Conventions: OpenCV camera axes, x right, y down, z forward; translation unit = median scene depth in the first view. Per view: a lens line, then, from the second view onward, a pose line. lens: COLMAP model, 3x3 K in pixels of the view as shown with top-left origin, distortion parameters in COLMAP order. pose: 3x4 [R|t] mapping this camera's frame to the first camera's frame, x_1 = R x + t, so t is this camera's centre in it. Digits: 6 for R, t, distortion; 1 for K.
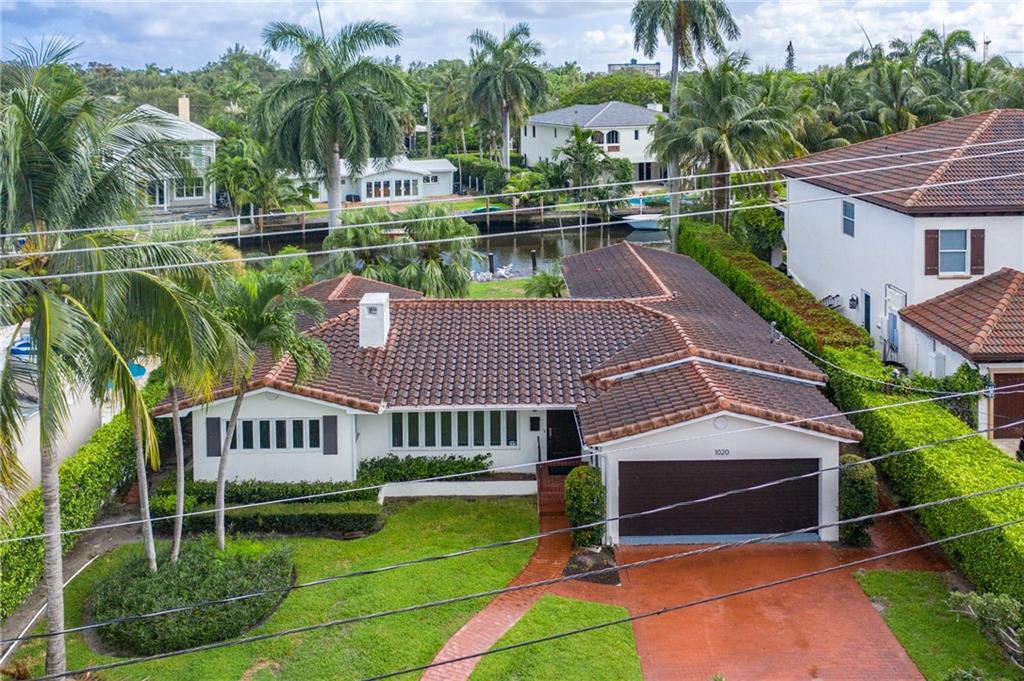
lens RADIAL K [[877.2, 0, 513.3], [0, 877.2, 118.7], [0, 0, 1]] dist [0.003420, -0.000171]
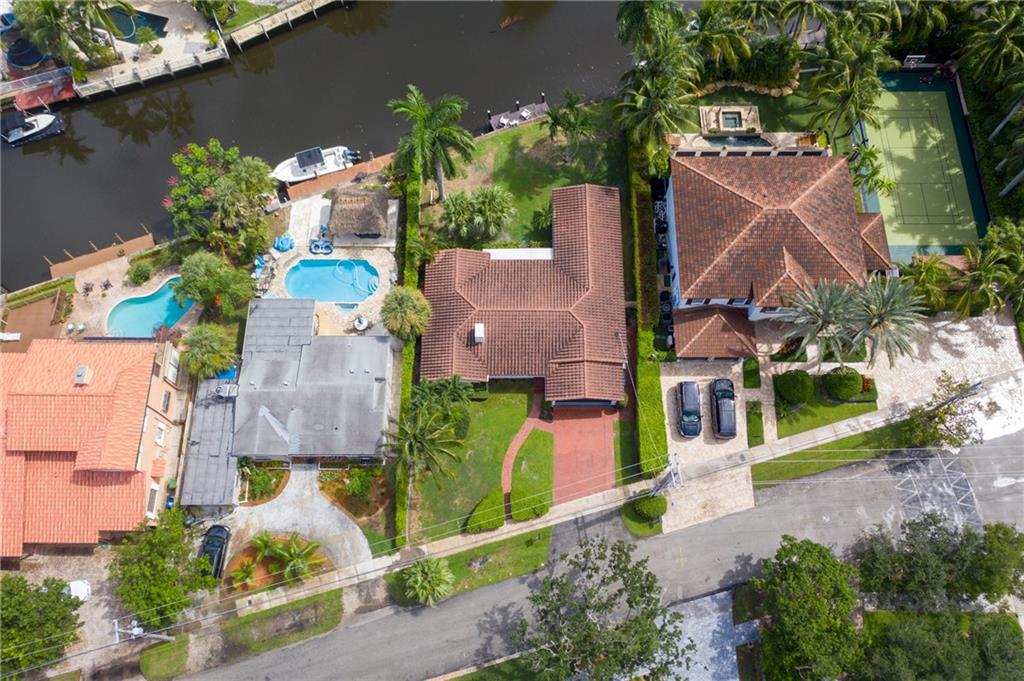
lens RADIAL K [[805.3, 0, 512.0], [0, 805.3, 340.5], [0, 0, 1]] dist [-0.000753, 0.006827]
pose [[0.999758, 0.021173, -0.005956, -0.038716], [-0.002698, 0.386807, 0.922157, -2.424988], [0.021829, -0.921918, 0.386770, -0.048701]]
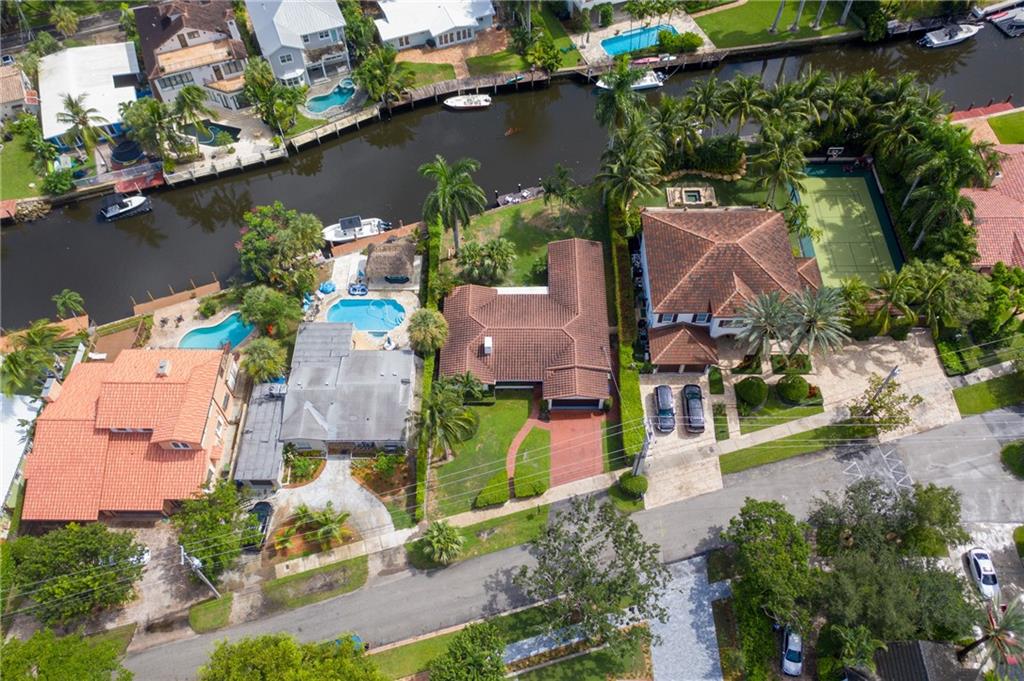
lens RADIAL K [[805.3, 0, 512.0], [0, 805.3, 340.5], [0, 0, 1]] dist [-0.000753, 0.006827]
pose [[0.999716, 0.017982, -0.015626, -0.015273], [0.002118, 0.586235, 0.810139, -2.622428], [0.023729, -0.809942, 0.586030, -0.948417]]
